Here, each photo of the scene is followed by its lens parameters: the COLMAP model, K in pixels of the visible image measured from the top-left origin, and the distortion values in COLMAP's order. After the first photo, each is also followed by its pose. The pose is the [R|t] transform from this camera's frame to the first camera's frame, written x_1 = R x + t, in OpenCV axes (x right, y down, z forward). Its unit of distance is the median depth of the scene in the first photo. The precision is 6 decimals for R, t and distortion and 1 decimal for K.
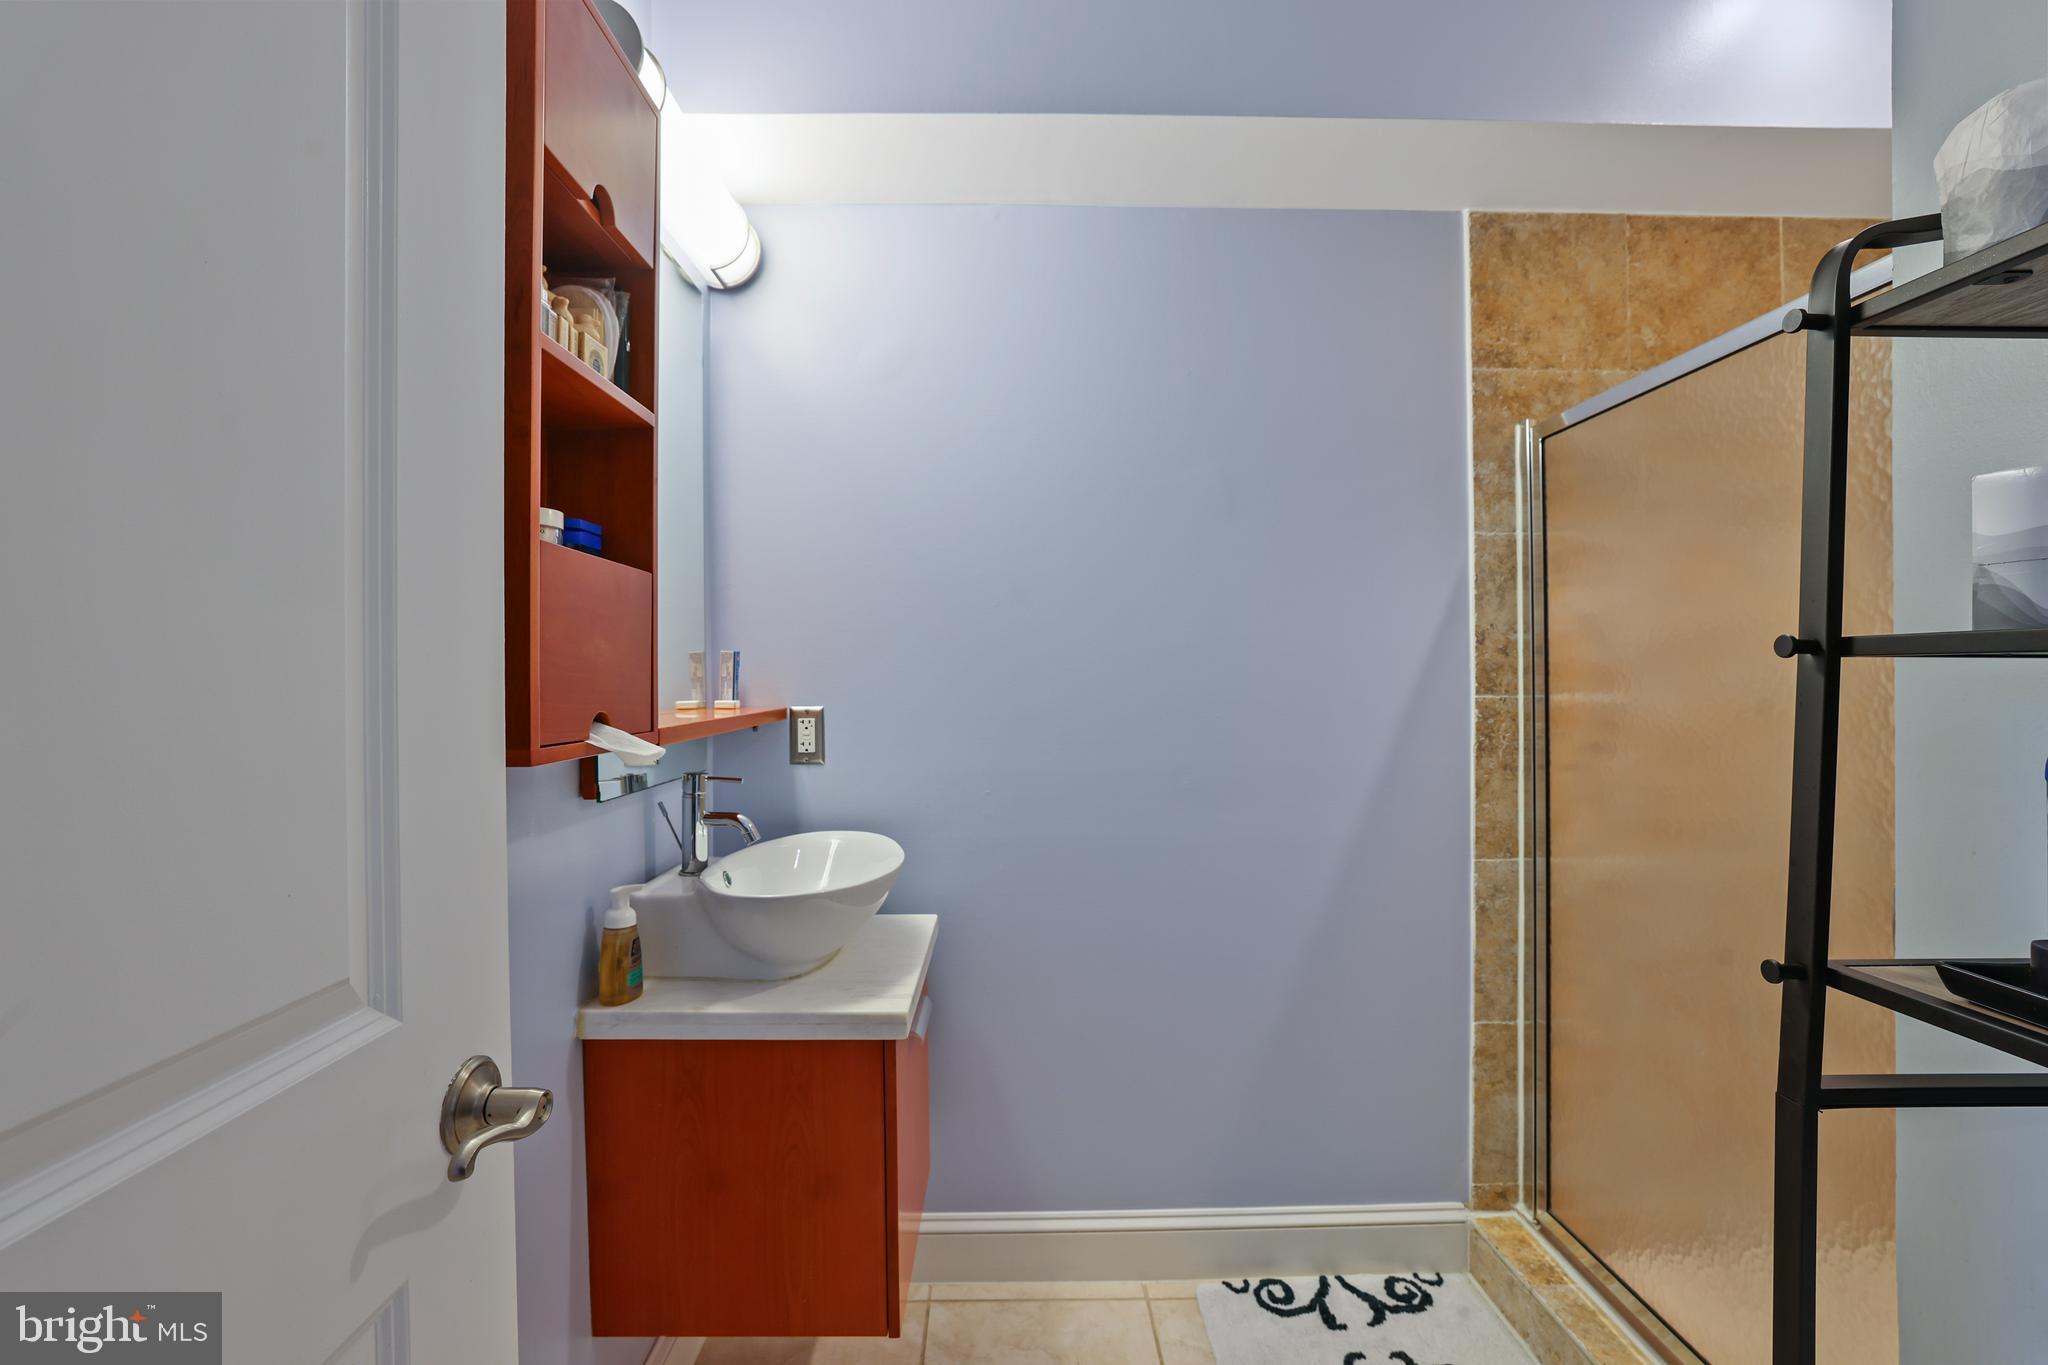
lens RADIAL K [[894.5, 0, 1022.1], [0, 894.5, 682.6], [0, 0, 1]] dist [-0.008980, 0.008277]
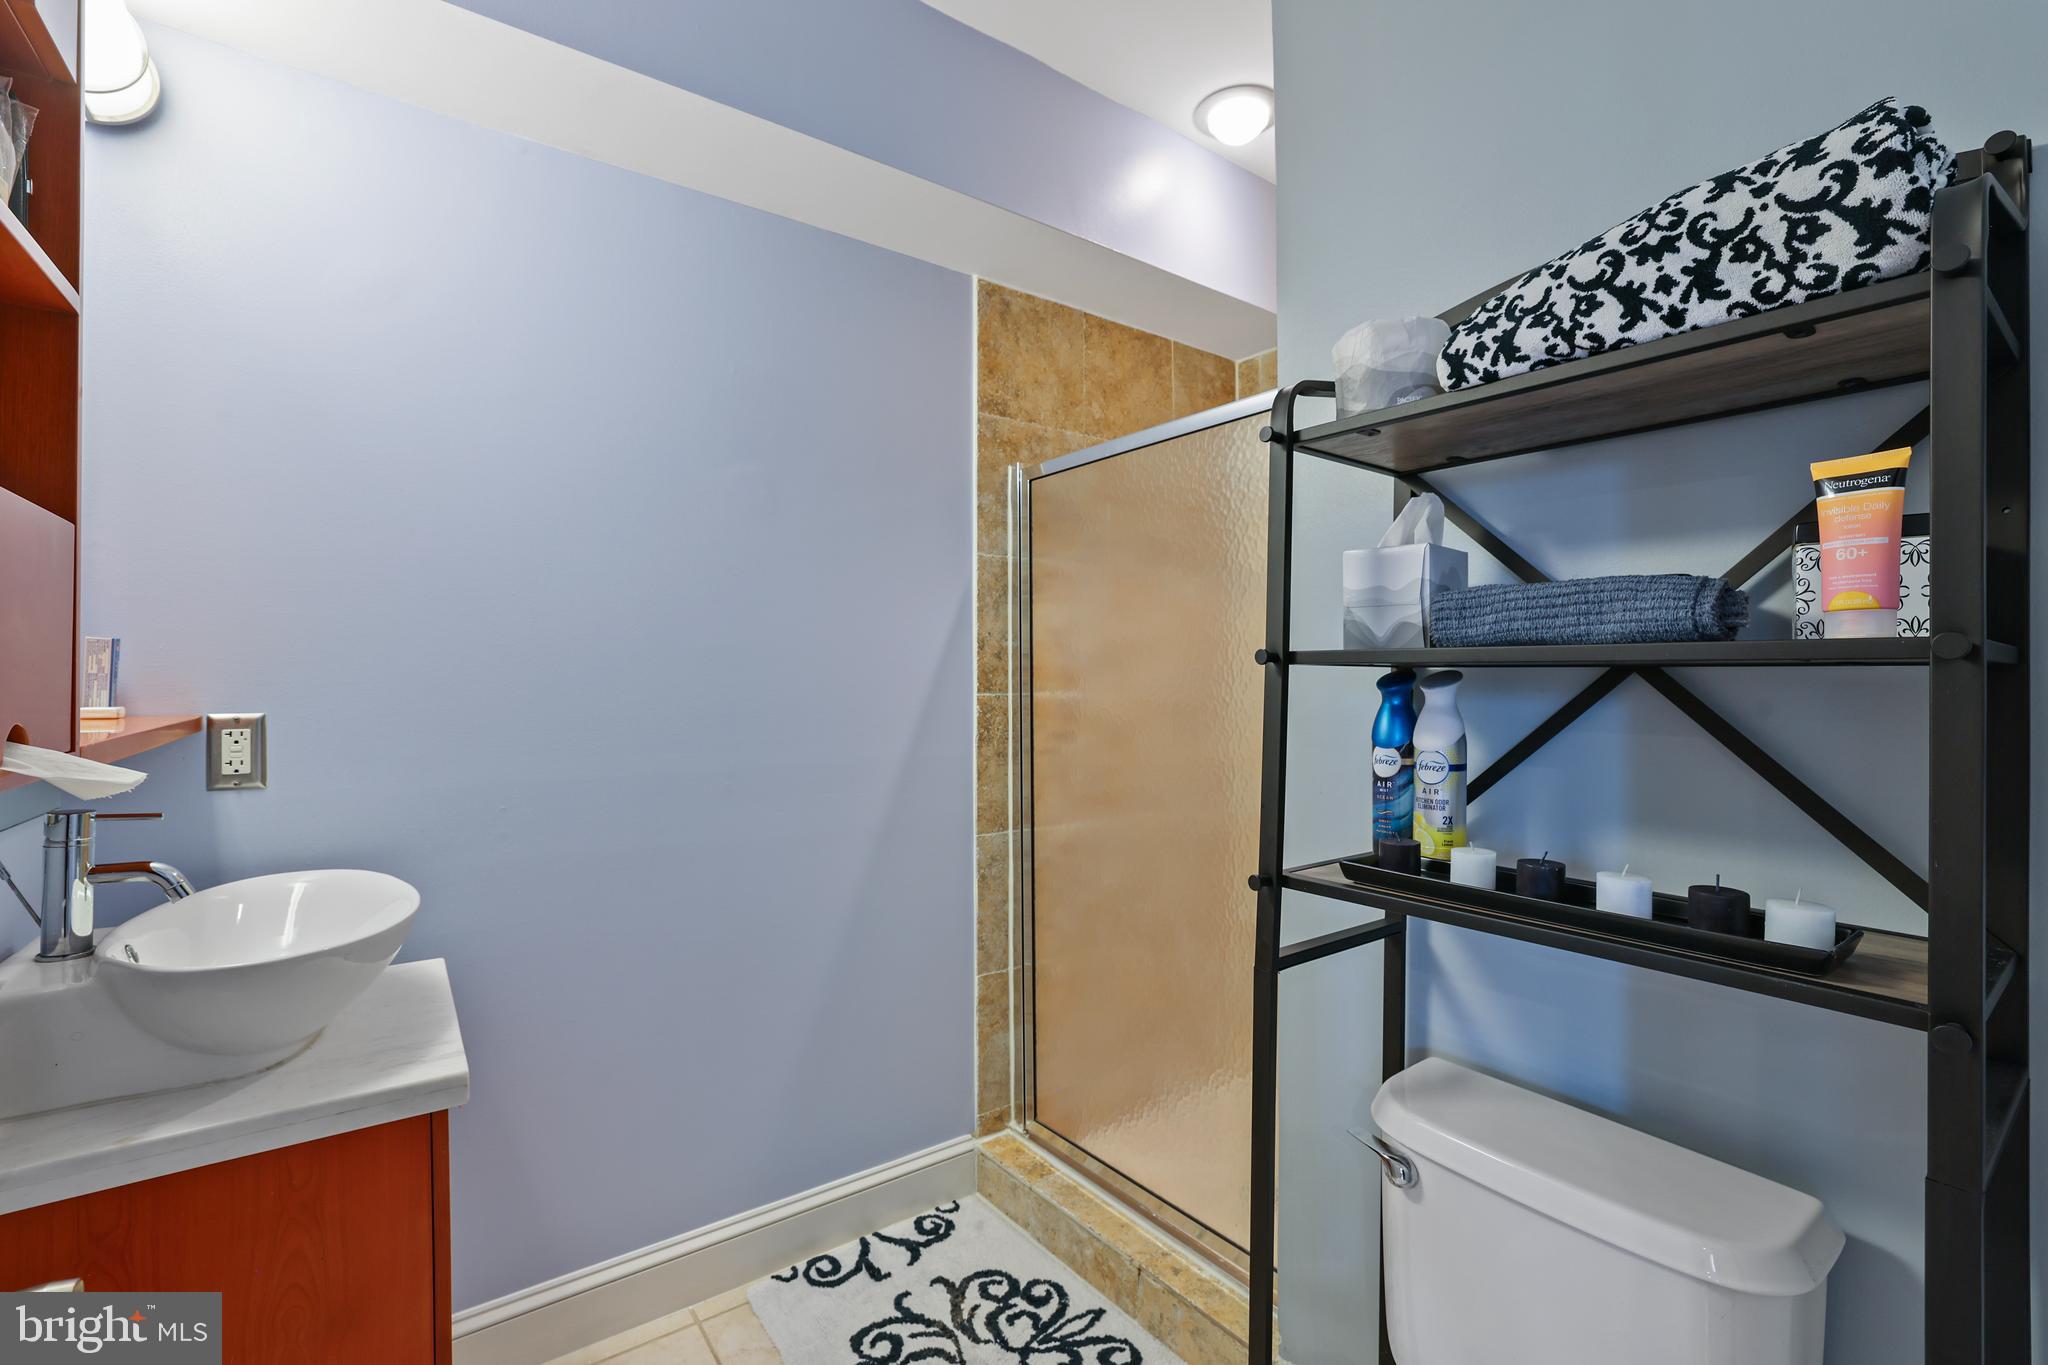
lens RADIAL K [[894.5, 0, 1020.9], [0, 894.5, 678.5], [0, 0, 1]] dist [-0.008980, 0.008277]
pose [[0.830972, 0.002839, 0.556307, -0.109680], [-0.000137, 0.999988, -0.004898, 0.000697], [-0.556314, 0.003994, 0.830963, 0.003649]]
